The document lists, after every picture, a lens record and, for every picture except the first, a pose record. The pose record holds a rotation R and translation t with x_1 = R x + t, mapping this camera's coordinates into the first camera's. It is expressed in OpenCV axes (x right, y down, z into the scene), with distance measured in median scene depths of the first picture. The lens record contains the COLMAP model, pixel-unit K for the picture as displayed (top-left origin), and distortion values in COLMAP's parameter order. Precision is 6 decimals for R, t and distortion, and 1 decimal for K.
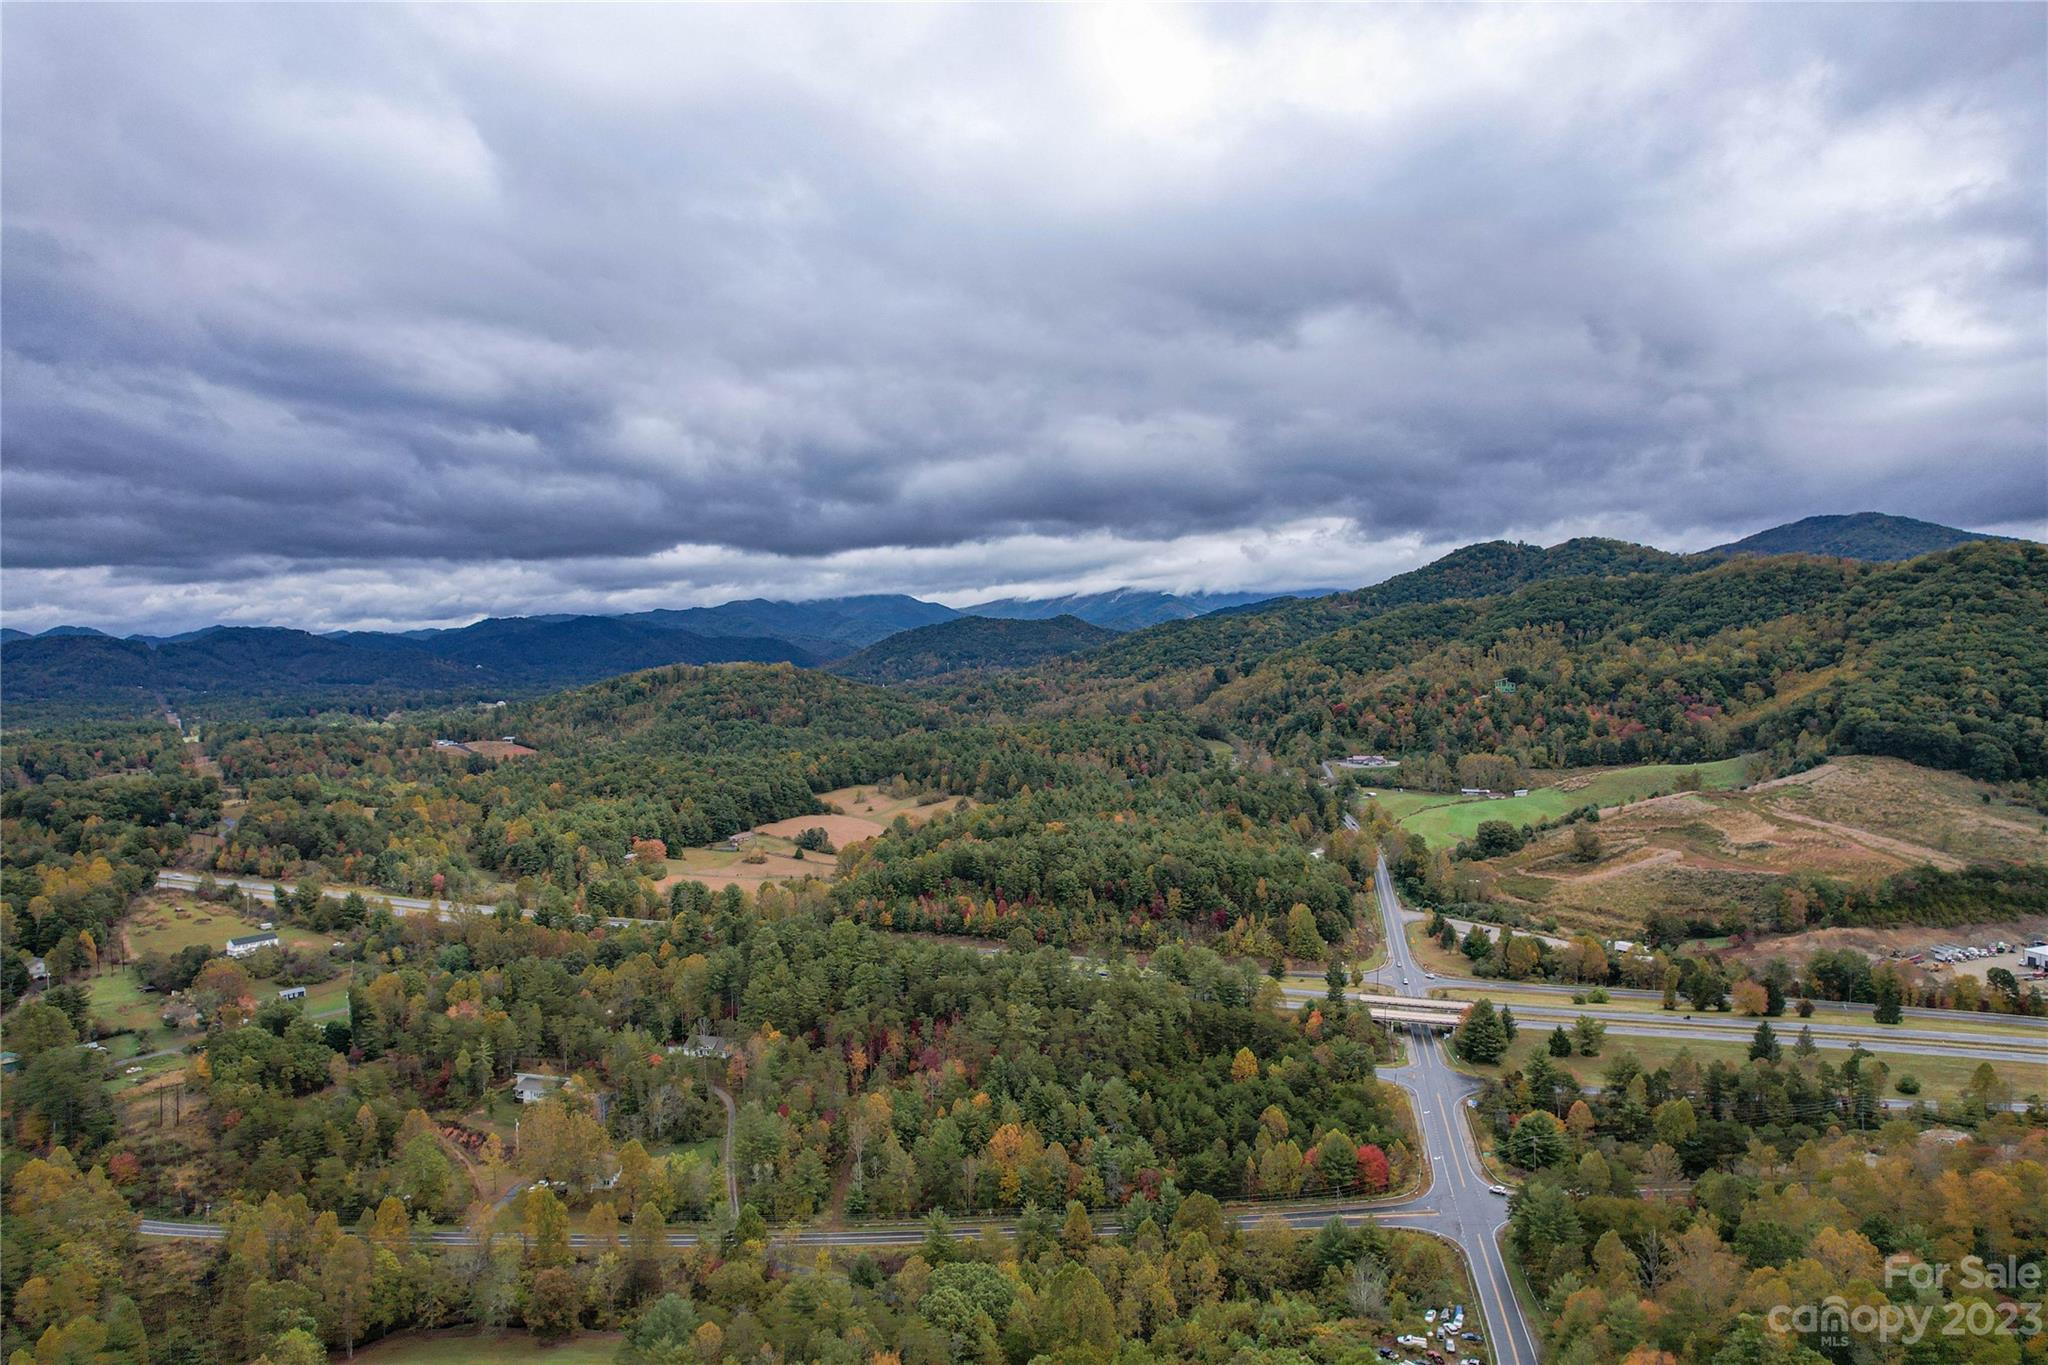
lens RADIAL K [[1309.9, 0, 1032.4], [0, 1309.9, 681.6], [0, 0, 1]] dist [-0.077454, 0.067040]
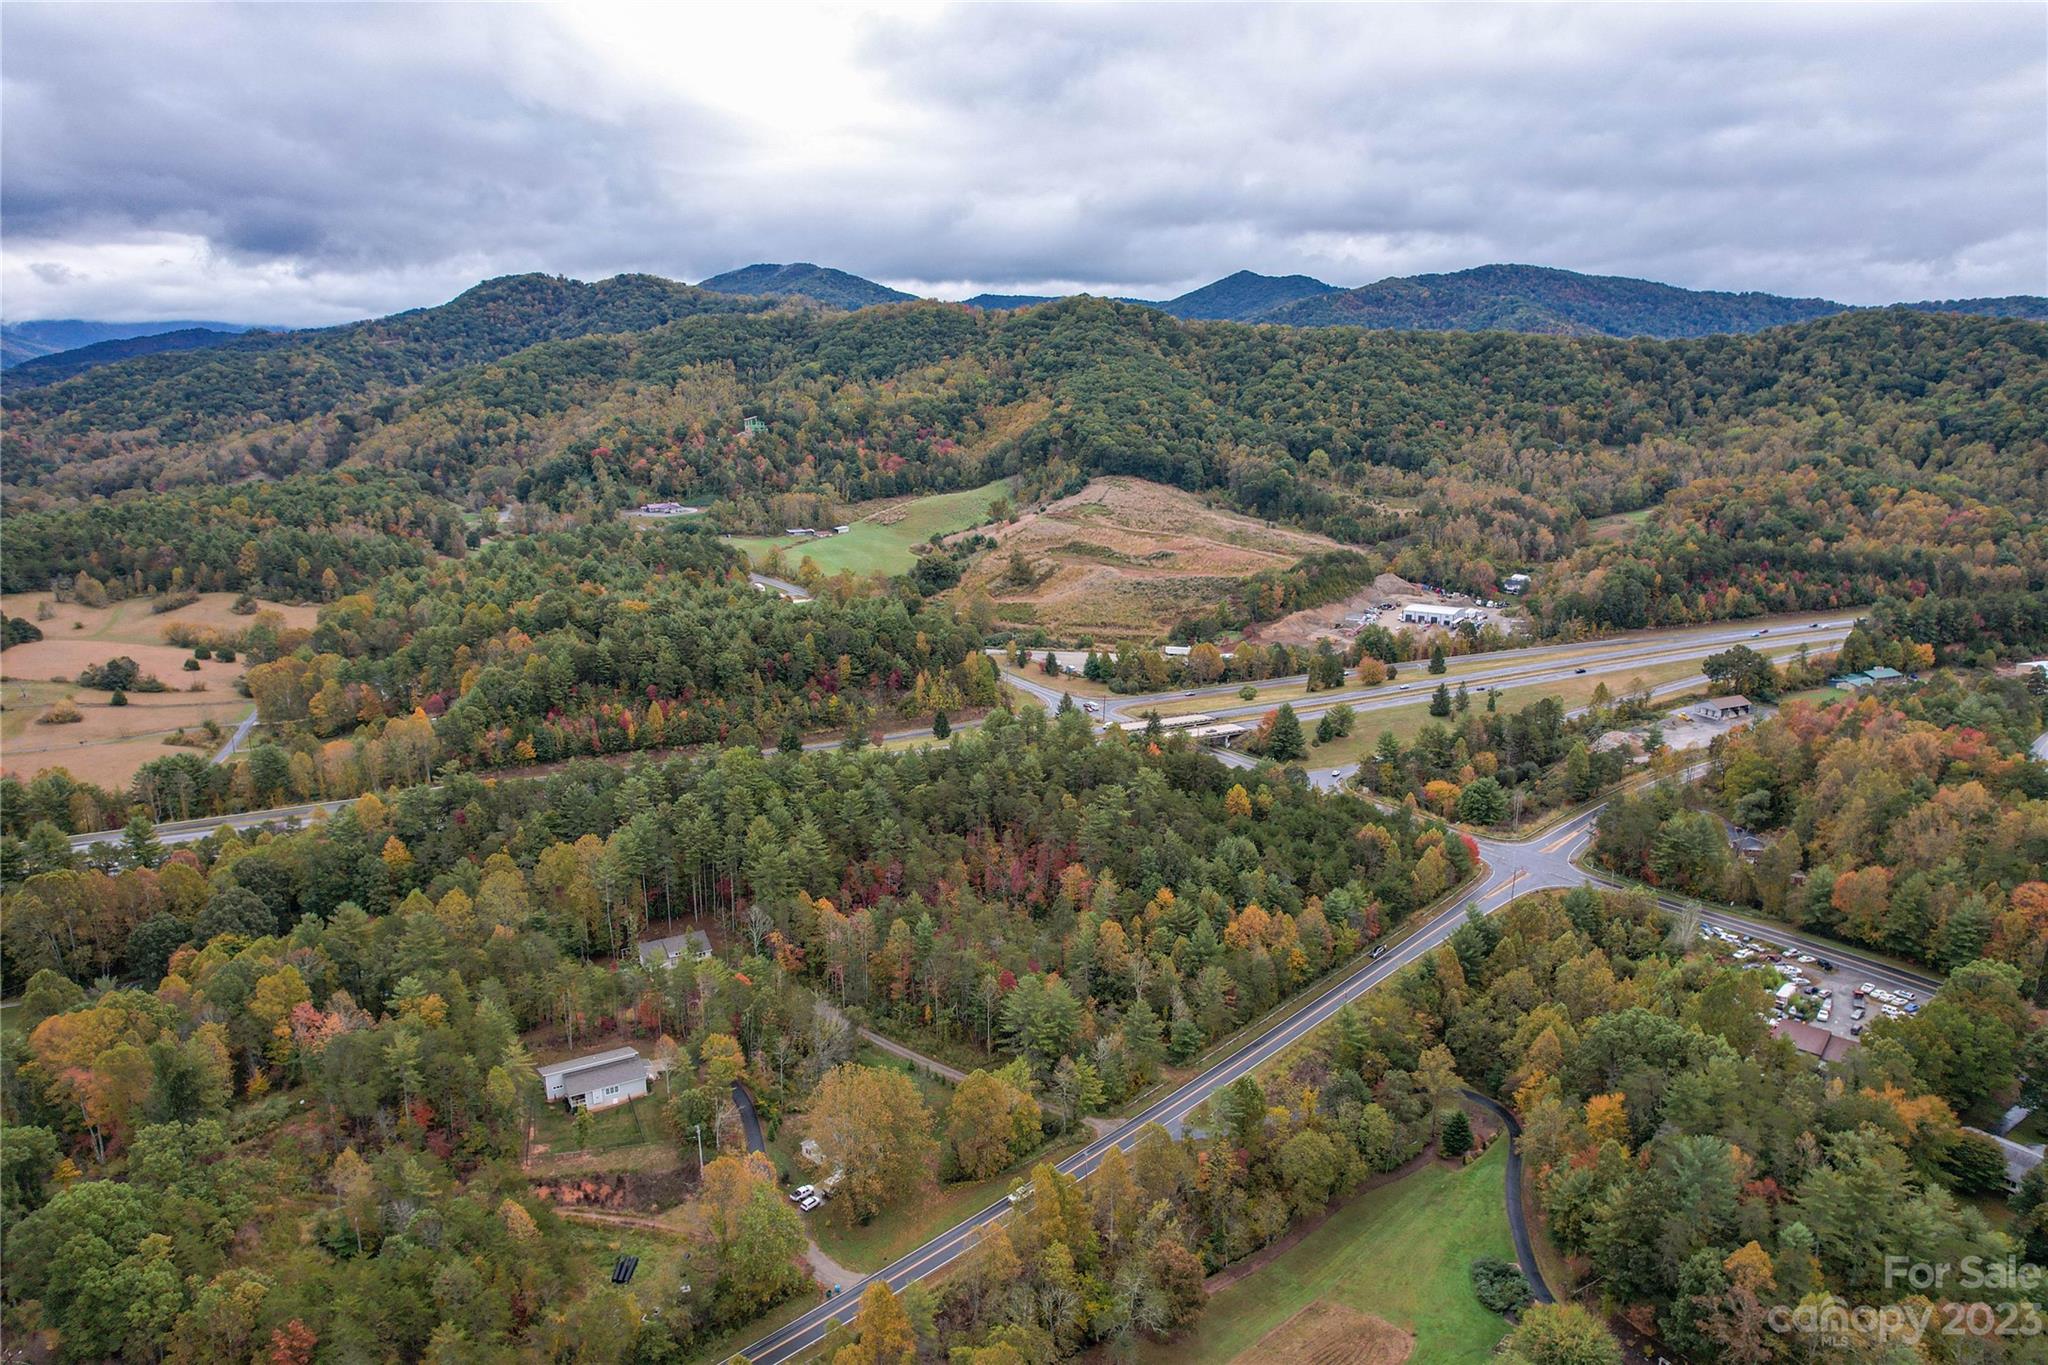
lens RADIAL K [[1309.9, 0, 1030.9], [0, 1309.9, 672.8], [0, 0, 1]] dist [-0.077454, 0.067040]
pose [[0.698079, -0.151749, 0.699756, -0.240160], [0.017401, 0.980591, 0.195291, -0.001591], [-0.715810, -0.124152, 0.687170, 0.160376]]
